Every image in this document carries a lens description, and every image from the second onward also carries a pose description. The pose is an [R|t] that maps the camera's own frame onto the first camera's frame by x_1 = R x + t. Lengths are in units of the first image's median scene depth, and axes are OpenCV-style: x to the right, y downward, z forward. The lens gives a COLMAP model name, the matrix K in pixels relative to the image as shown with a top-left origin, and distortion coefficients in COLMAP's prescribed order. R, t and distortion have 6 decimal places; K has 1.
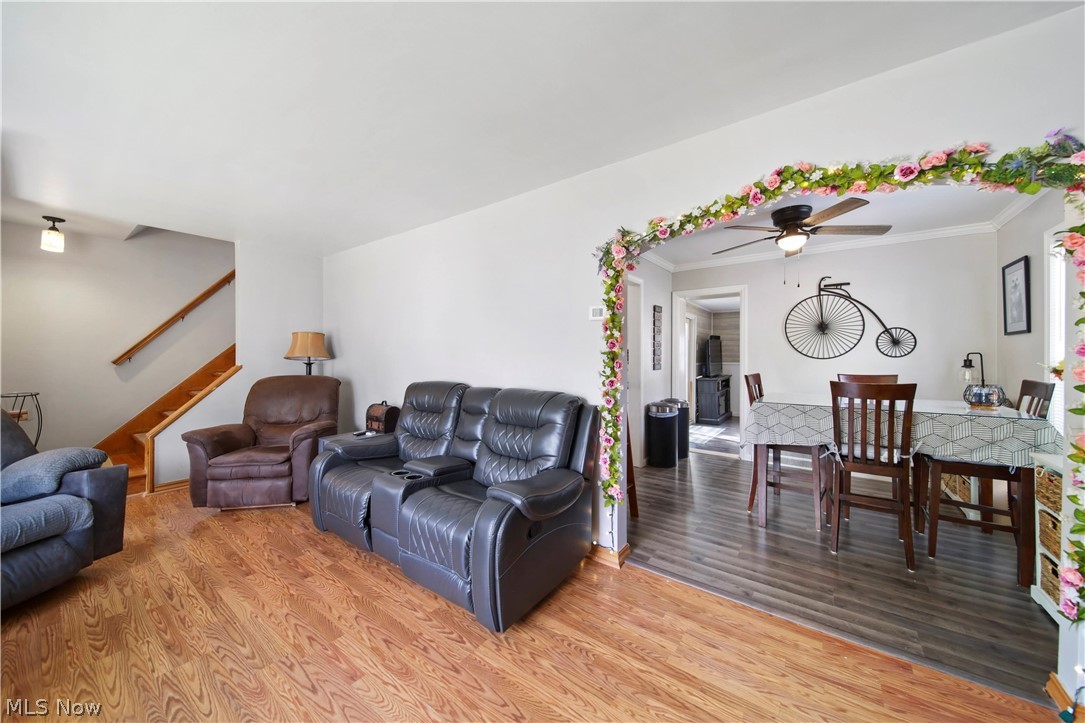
lens RADIAL K [[384.1, 0, 543.0], [0, 384.1, 355.6], [0, 0, 1]] dist [0.000042, -0.000059]
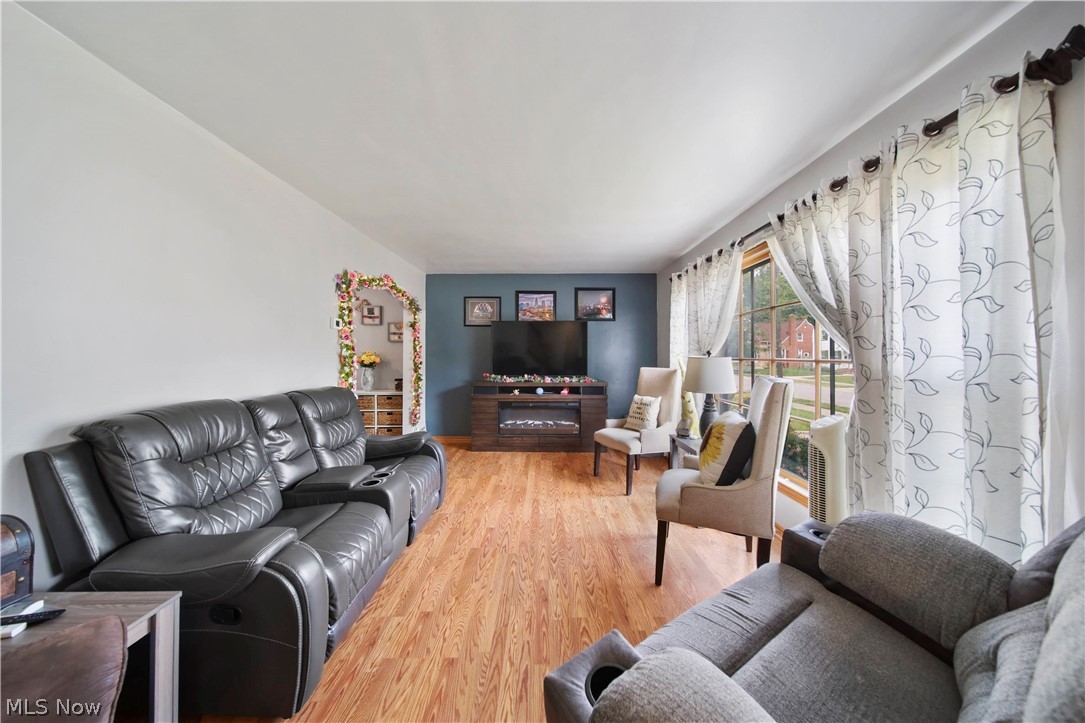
lens RADIAL K [[384.1, 0, 543.3], [0, 384.1, 356.3], [0, 0, 1]] dist [0.000042, -0.000059]
pose [[-0.595941, 0.000948, 0.803028, -1.693066], [0.005757, 0.999979, 0.003092, -0.005815], [-0.803008, 0.006466, -0.595934, 1.502984]]
